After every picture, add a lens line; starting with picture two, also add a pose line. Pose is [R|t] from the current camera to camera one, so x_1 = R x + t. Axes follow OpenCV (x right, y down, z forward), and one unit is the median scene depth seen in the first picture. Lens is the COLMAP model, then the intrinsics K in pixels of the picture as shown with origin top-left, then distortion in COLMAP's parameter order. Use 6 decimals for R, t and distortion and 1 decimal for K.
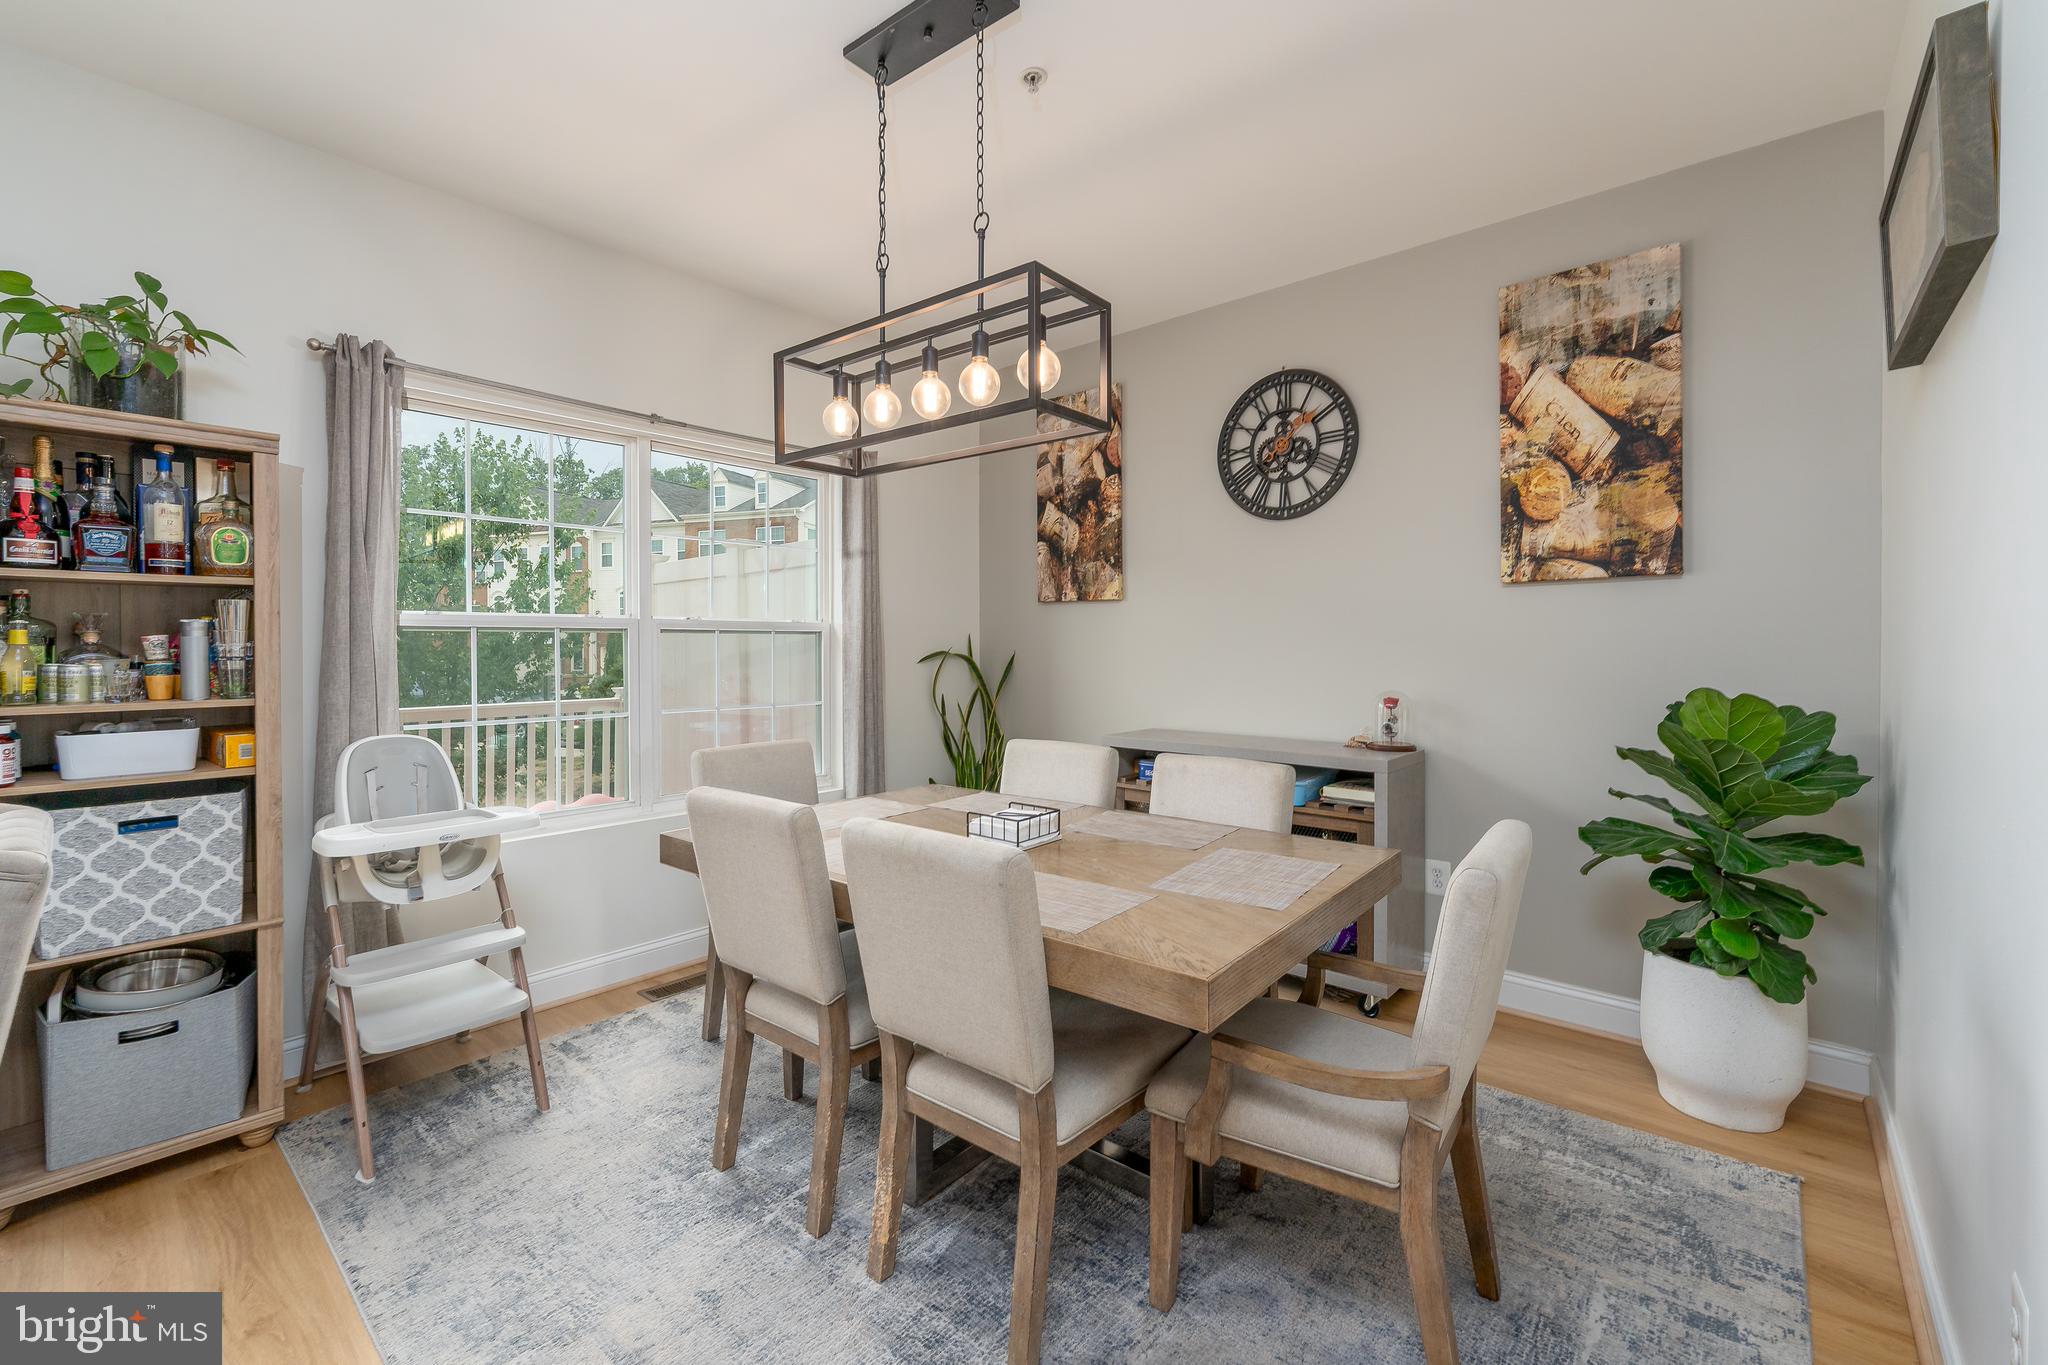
lens RADIAL K [[854.2, 0, 1041.9], [0, 854.2, 643.6], [0, 0, 1]] dist [-0.000261, 0.000277]
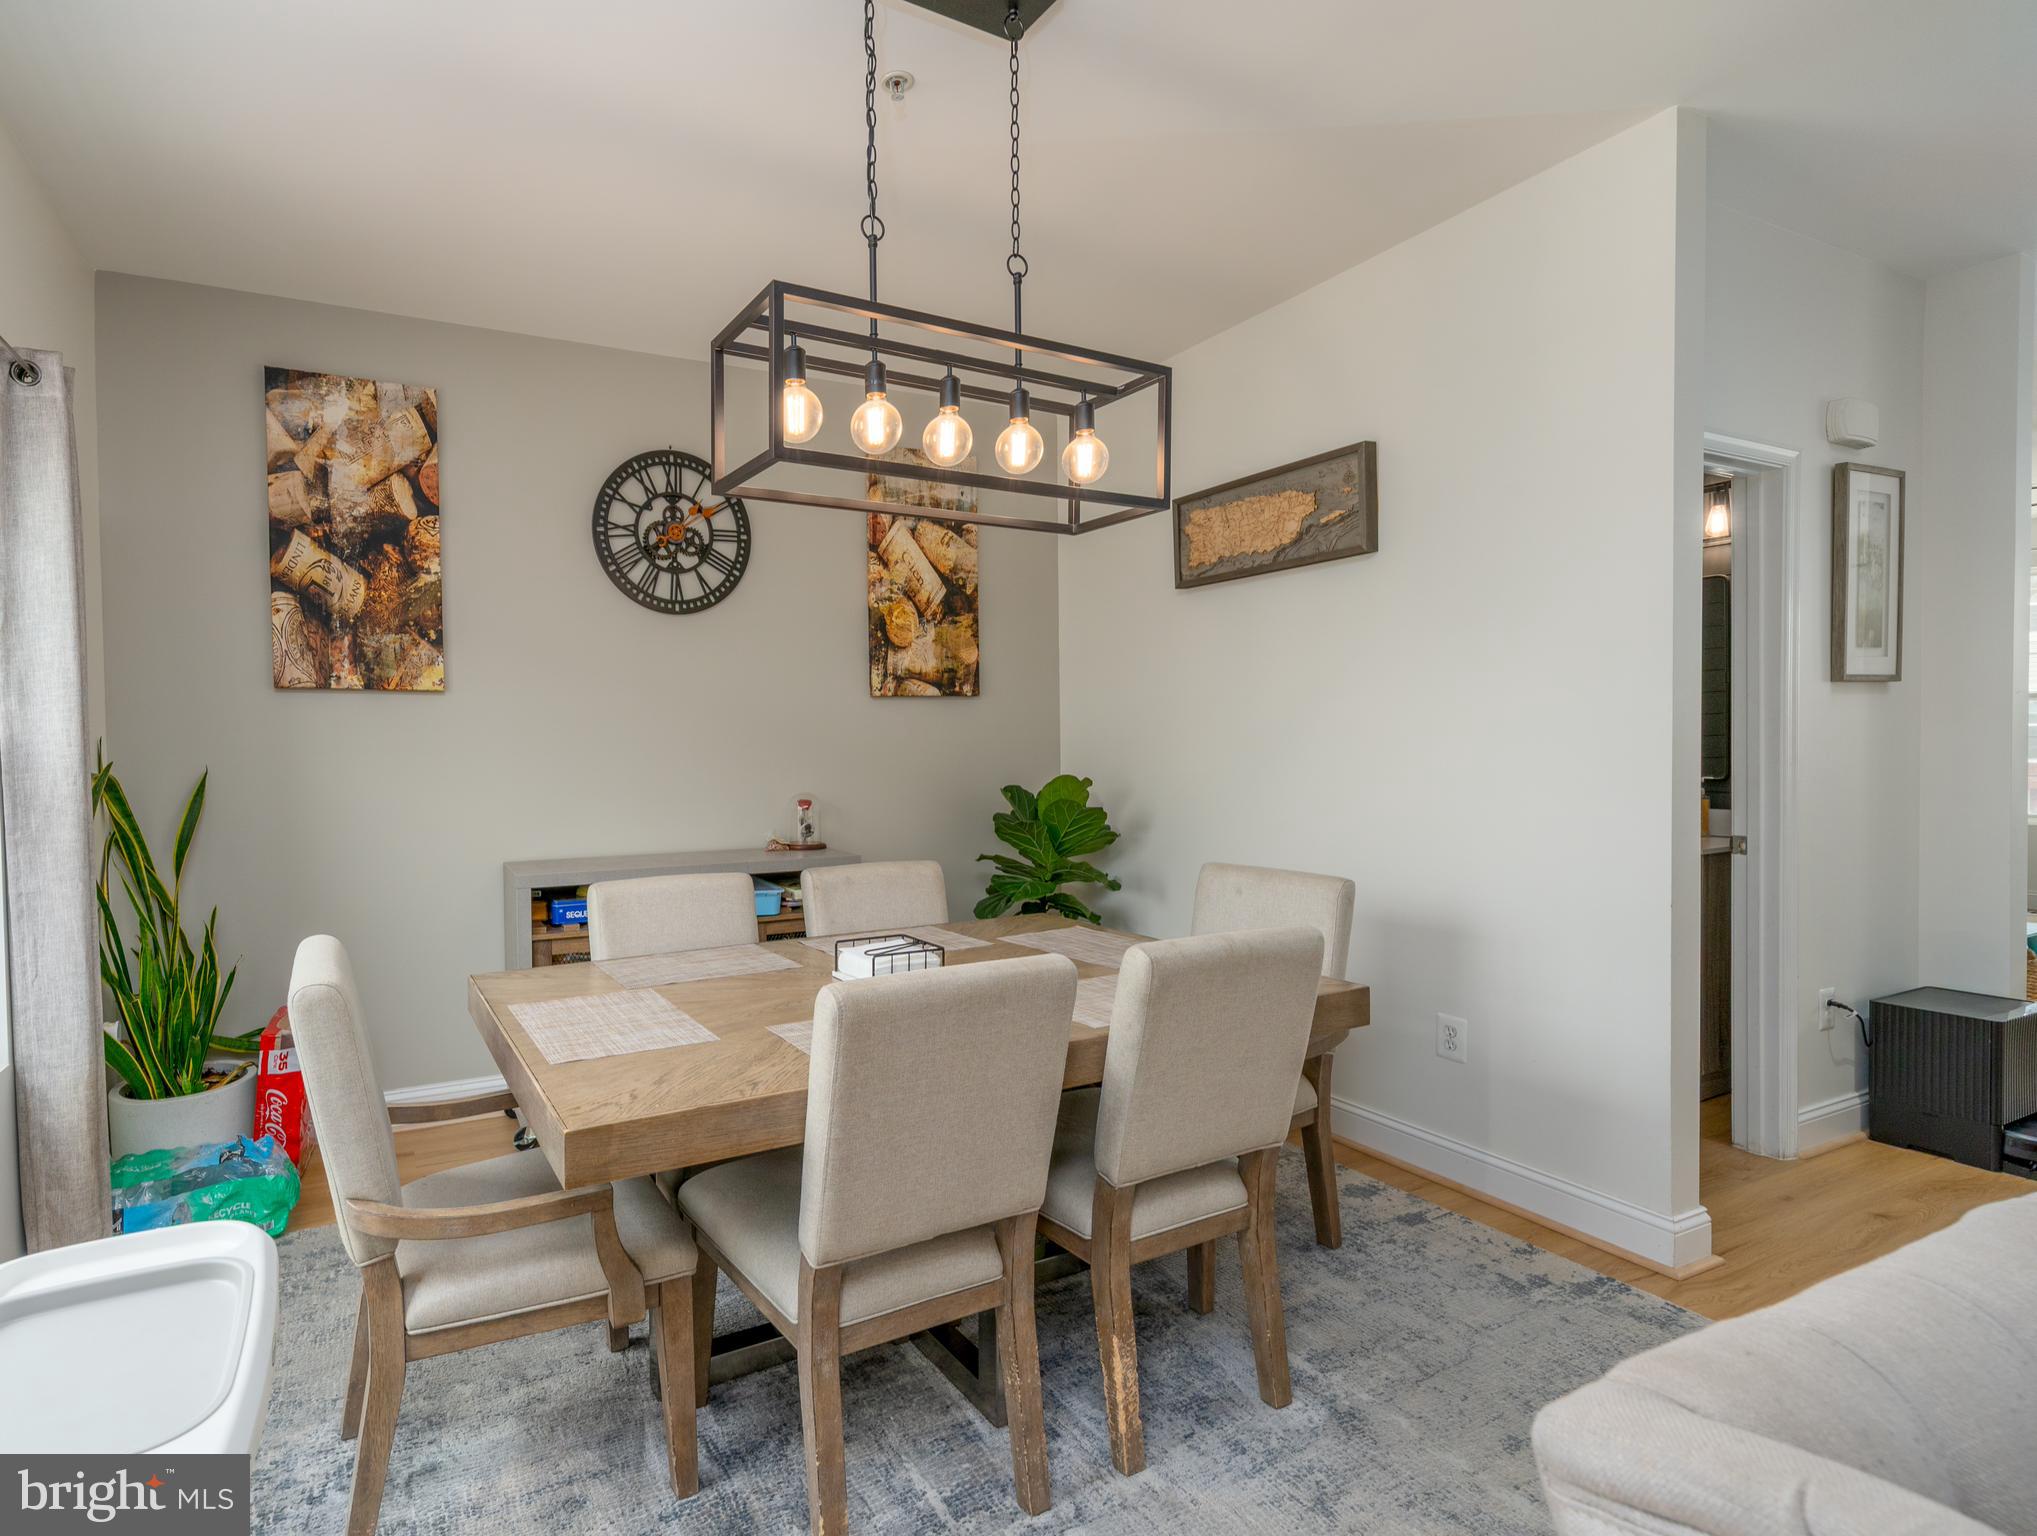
lens RADIAL K [[848.2, 0, 1020.4], [0, 848.2, 761.7], [0, 0, 1]] dist [-0.000451, 0.000059]
pose [[0.435437, -0.020950, 0.899976, -0.385029], [0.010638, 0.999779, 0.018127, 0.000787], [-0.900156, 0.001681, 0.435563, 0.275507]]
